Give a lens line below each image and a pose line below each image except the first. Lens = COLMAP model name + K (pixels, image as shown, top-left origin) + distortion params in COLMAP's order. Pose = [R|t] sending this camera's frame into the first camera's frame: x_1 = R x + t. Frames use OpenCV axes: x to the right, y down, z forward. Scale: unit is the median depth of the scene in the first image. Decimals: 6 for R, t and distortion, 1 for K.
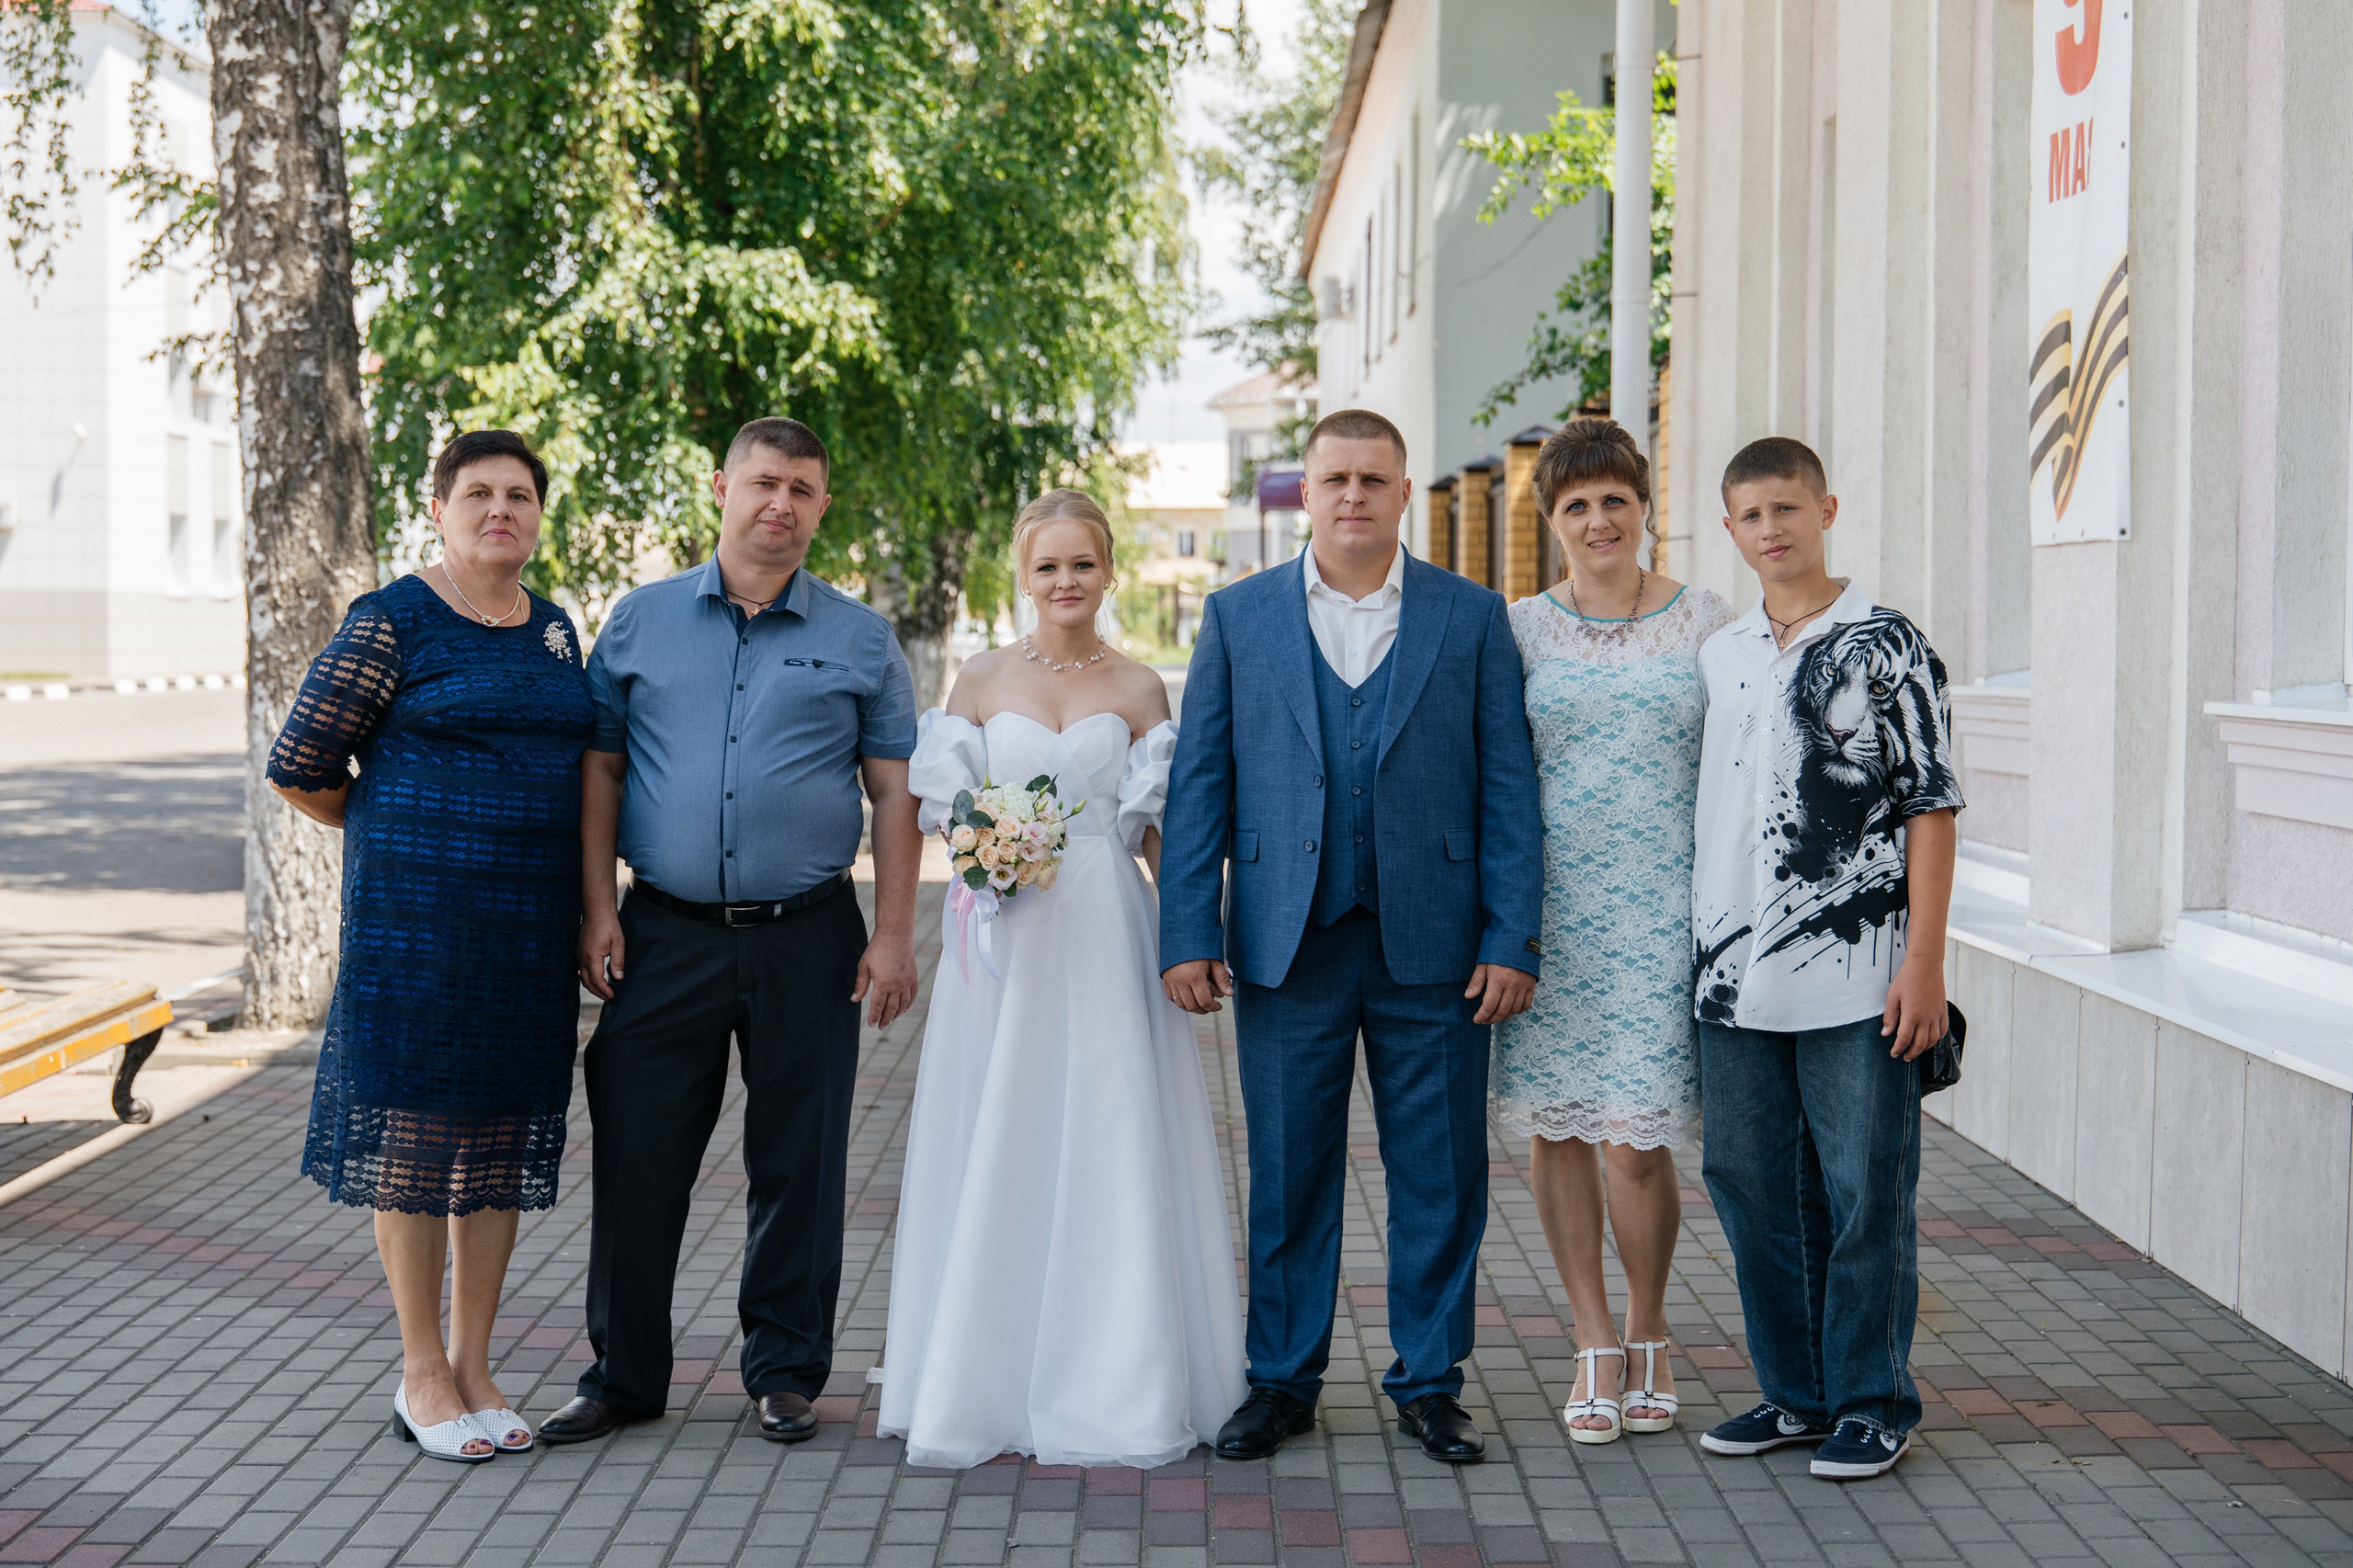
lens RADIAL K [[3463.8, 0, 1182.1], [0, 3463.8, 761.7], [0, 0, 1]] dist [-0.007819, -0.079648]
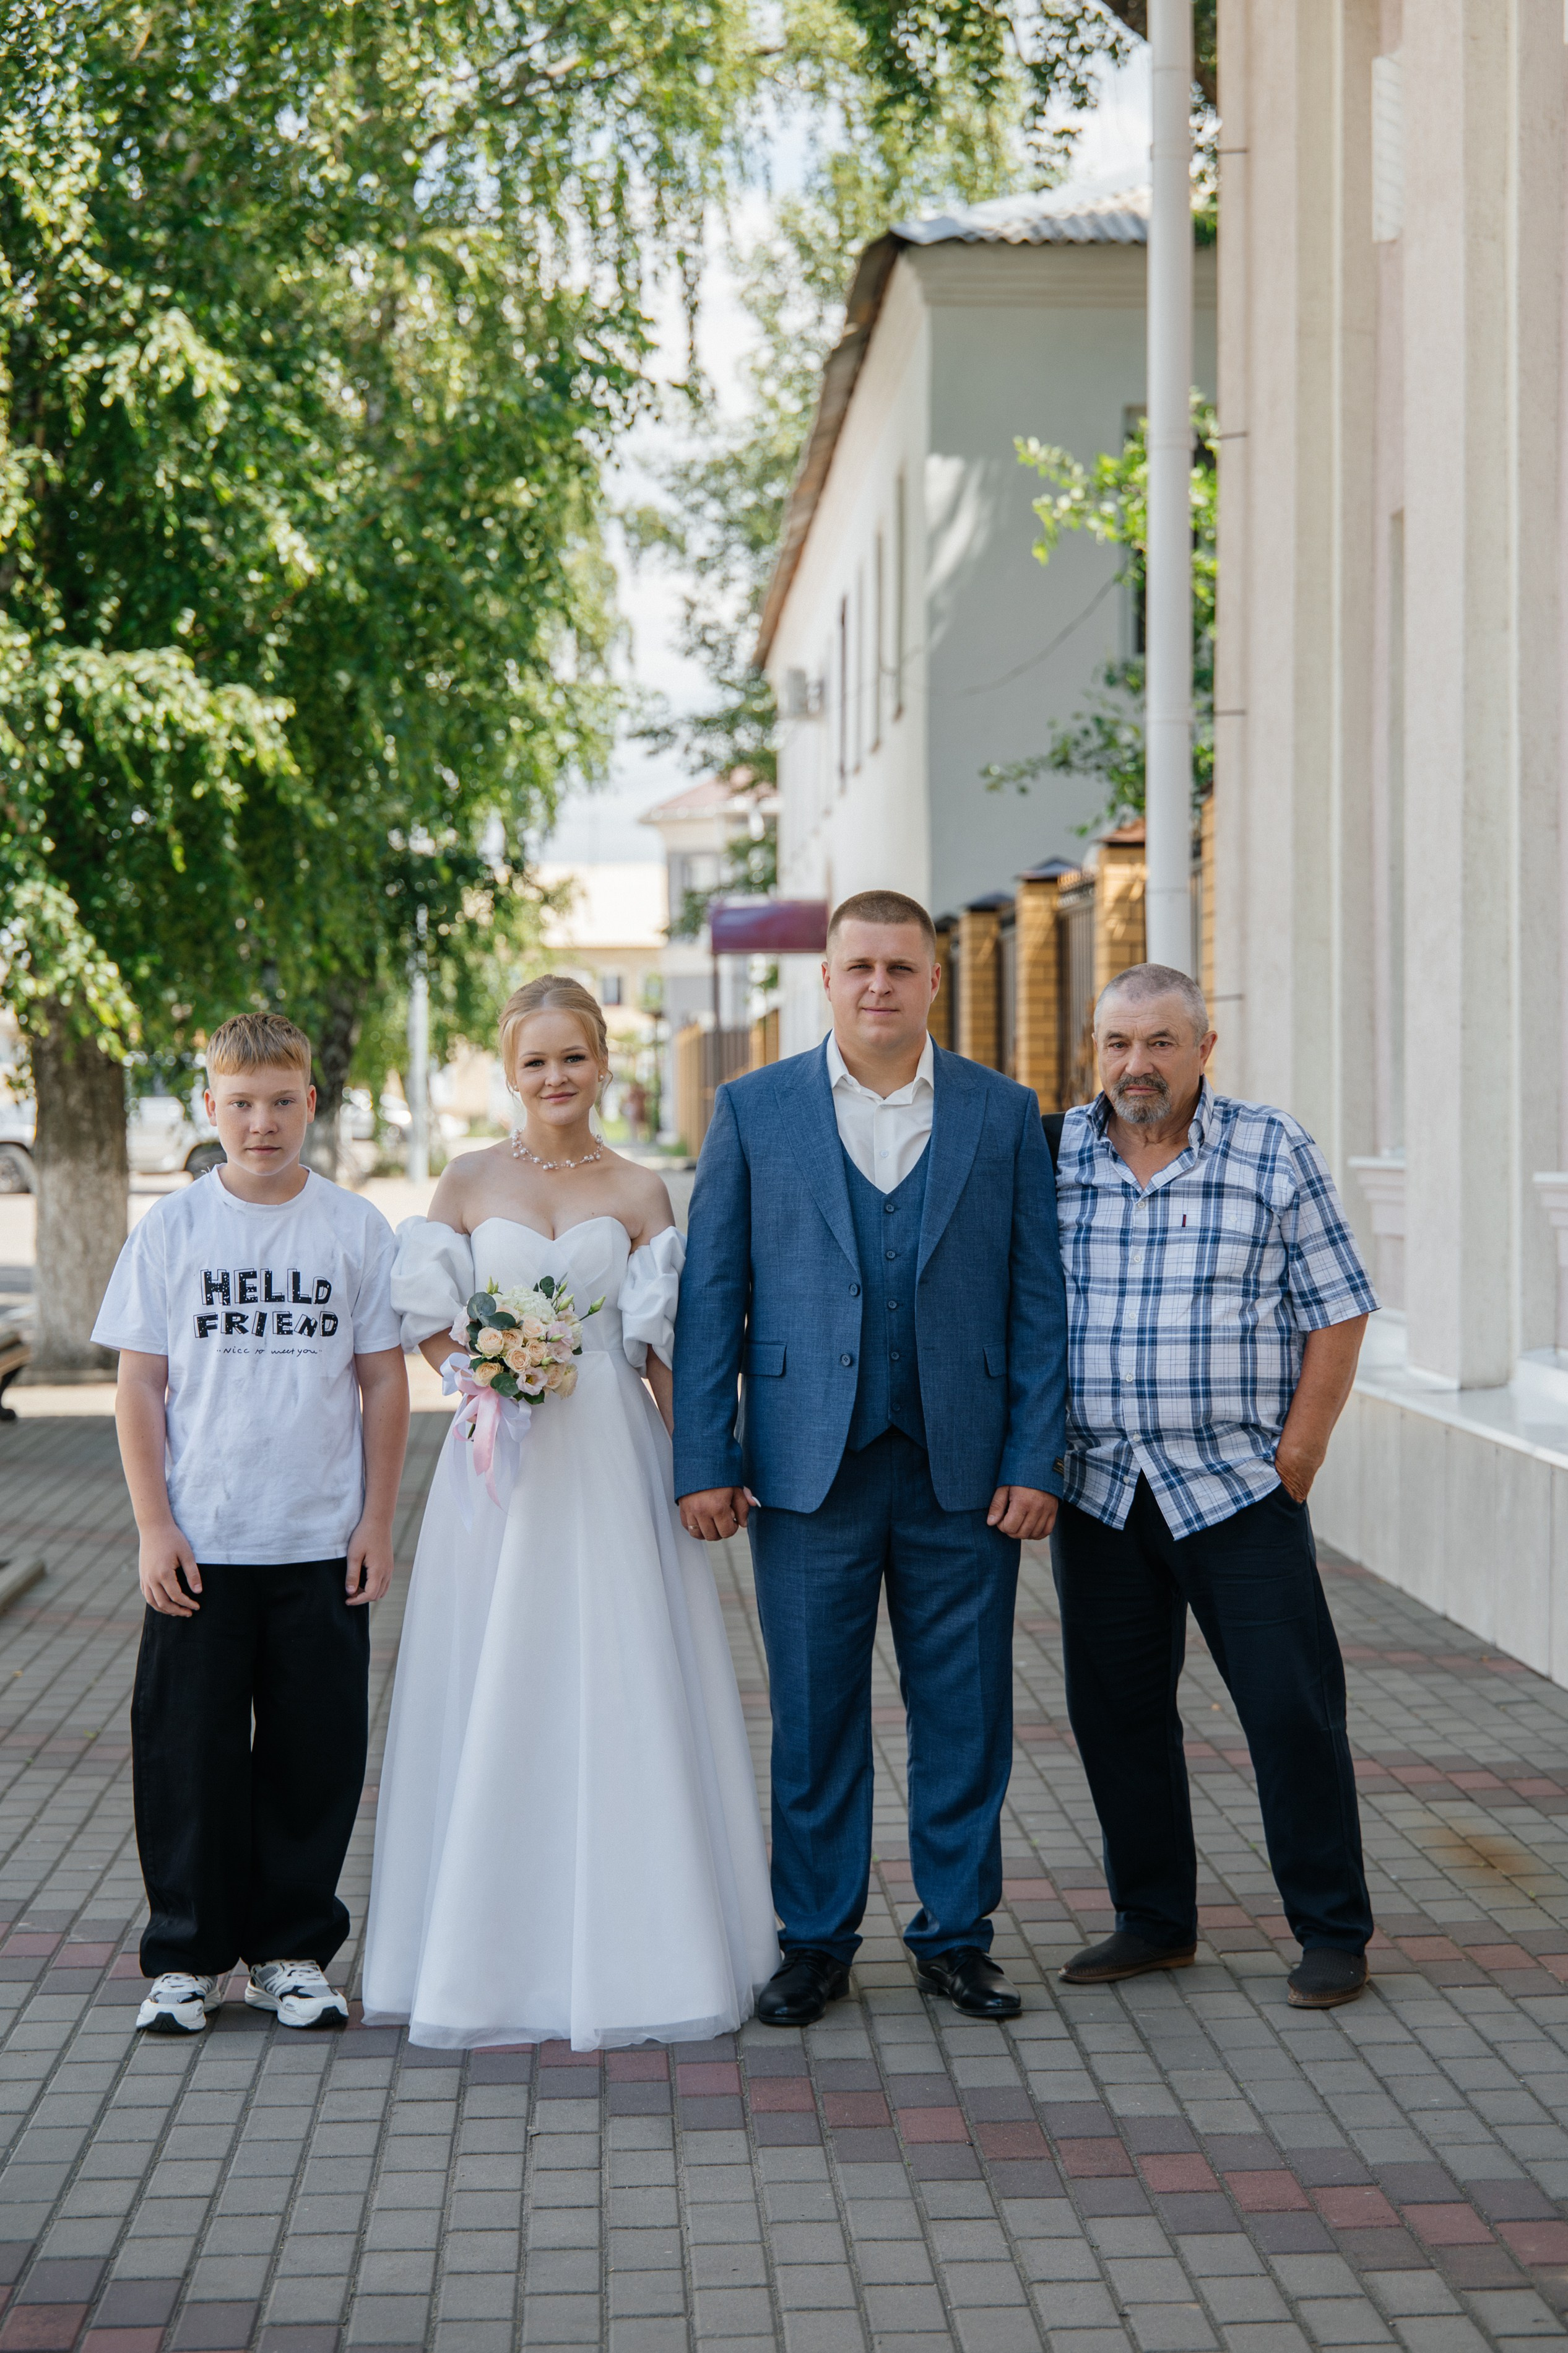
lens RADIAL K [[4462.9, 0, 877.2], [0, 4462.9, 1120.2], [0, 0, 1]] dist [0.022117, -0.334636]
pose [[0.997769, -0.008094, 0.066266, -0.018411], [0.010119, 0.999490, -0.030281, -0.002659], [-0.065988, 0.030884, 0.997342, -0.103747]]
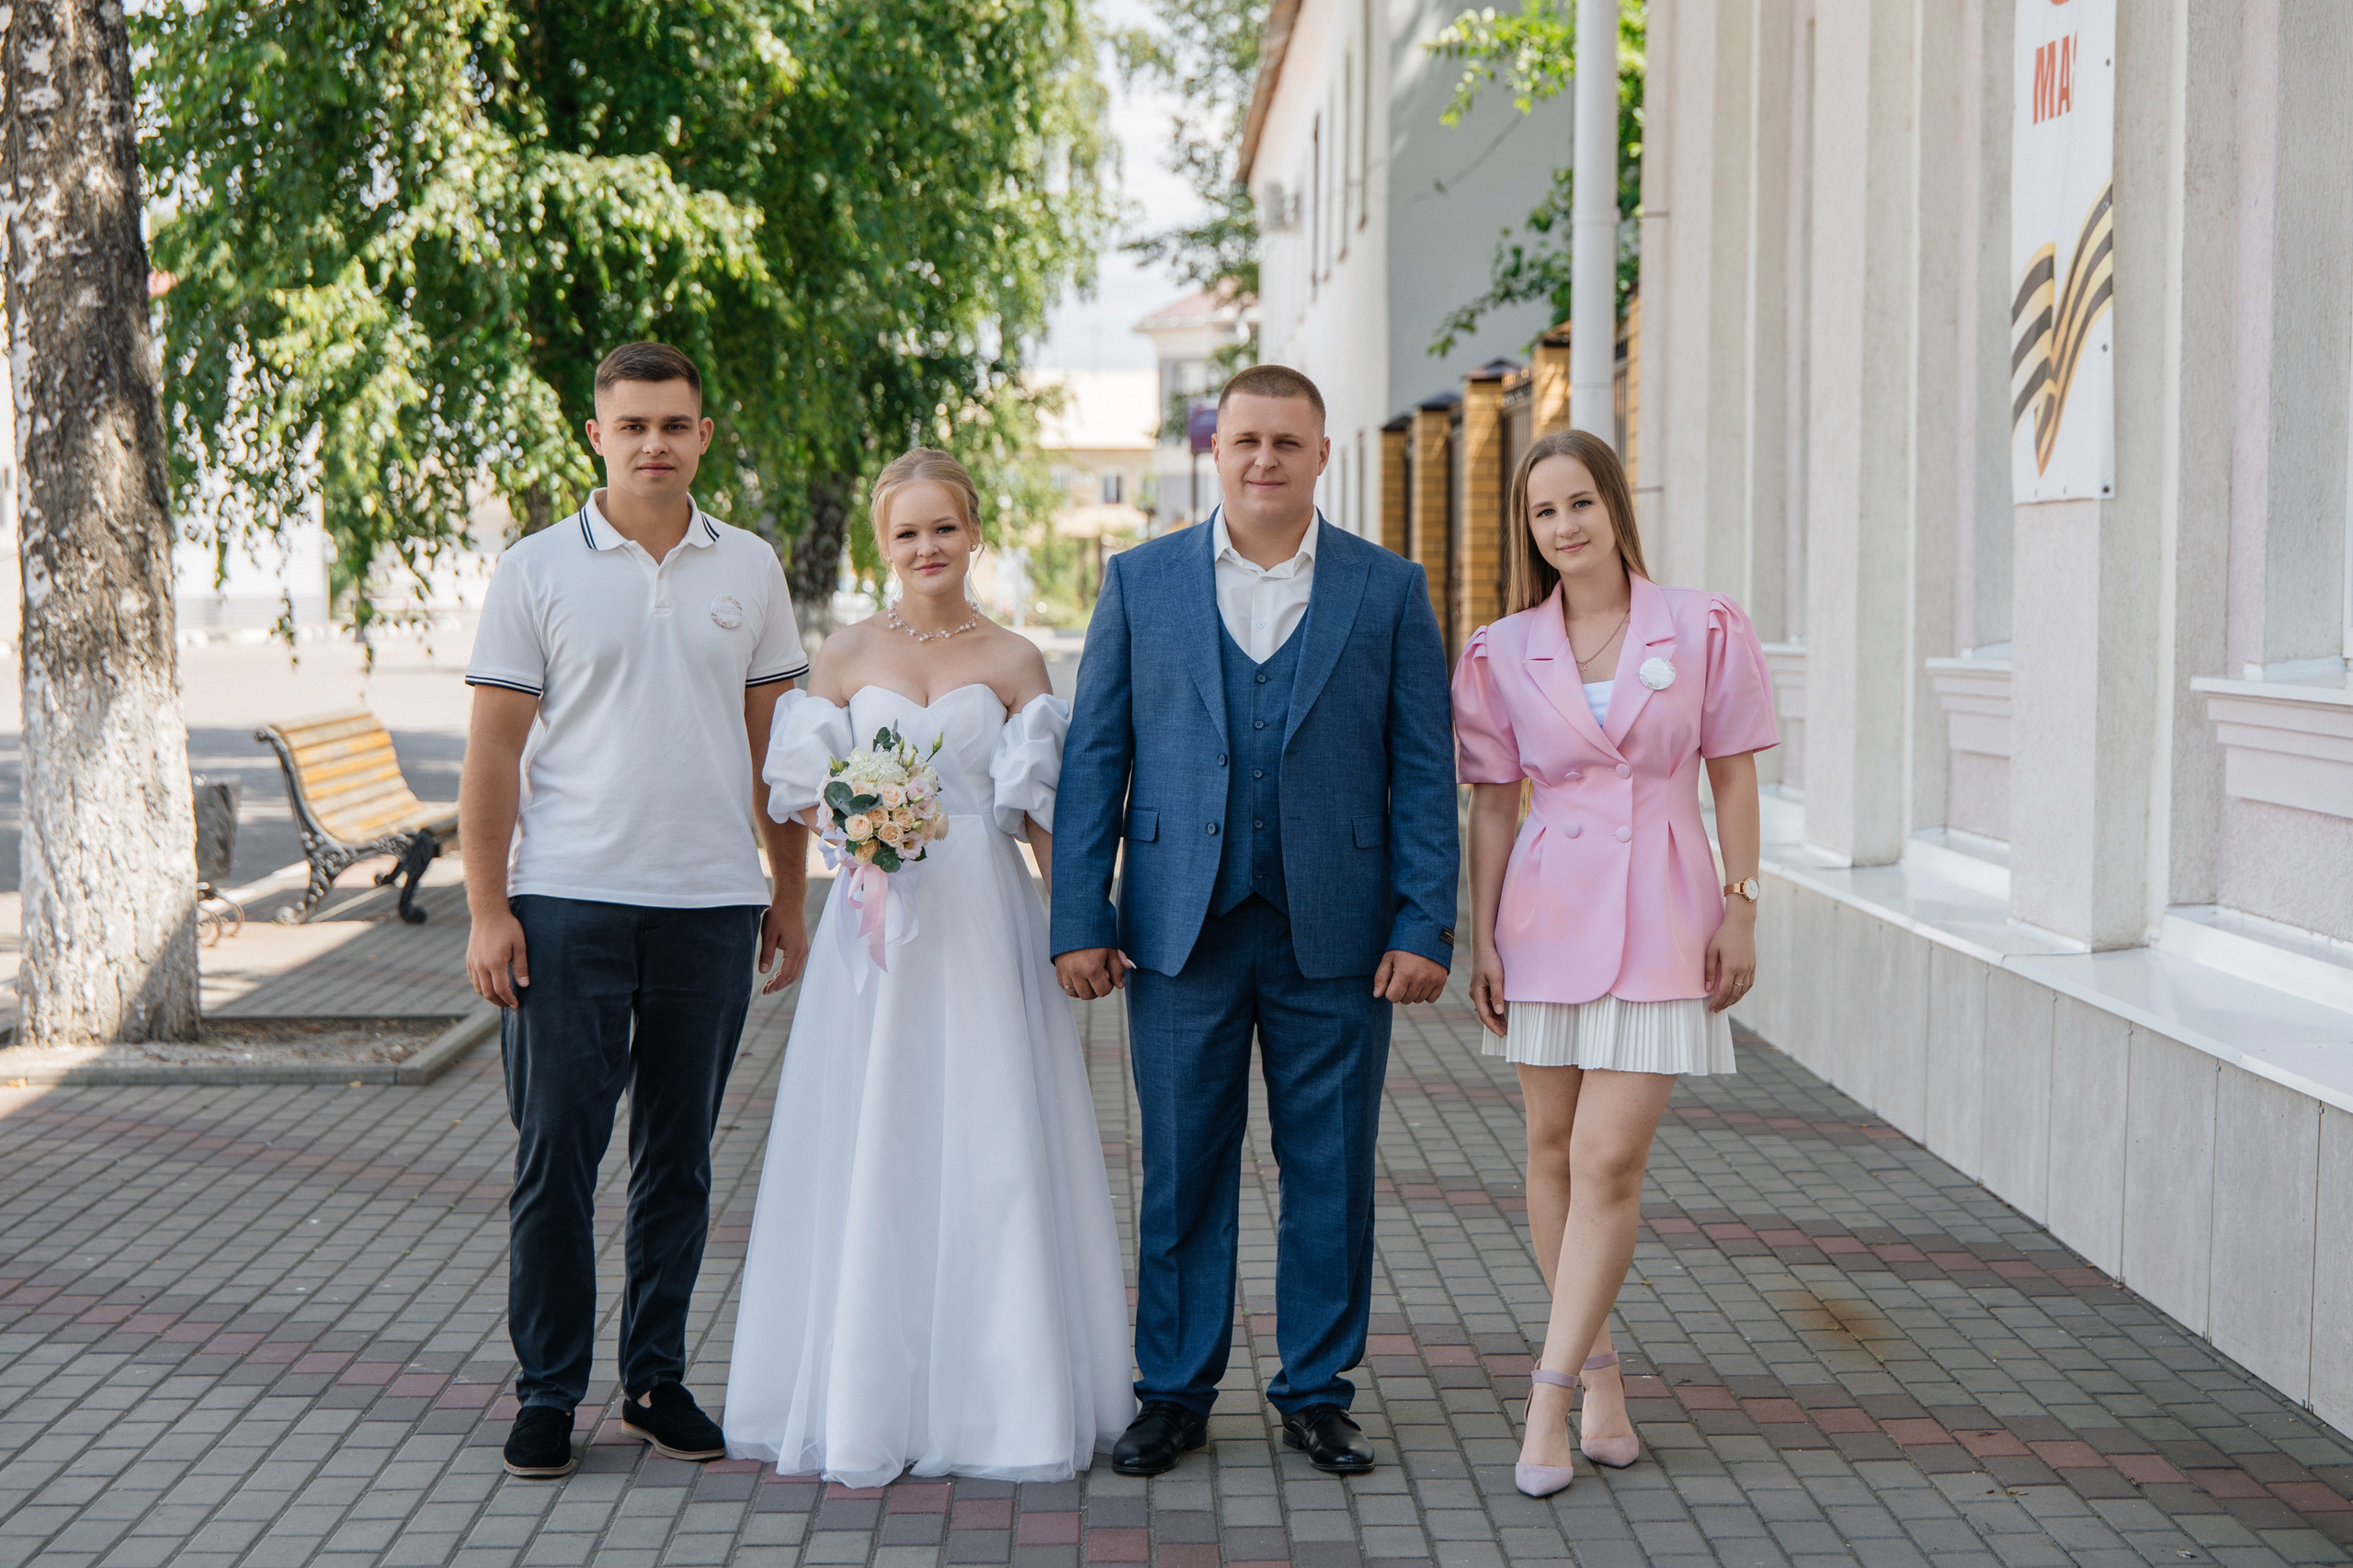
lens RADIAL K [[4111.7, 0, 1226.1], [0, 4111.7, 808.1], [0, 0, 1]] dist [0.024803, -0.176708]
pose [[0.999673, -0.000878, 0.025572, 0.010408], [0.000476, 0.999876, 0.015715, 0.000120], [-0.025583, -0.015698, 0.999549, -0.059604]]
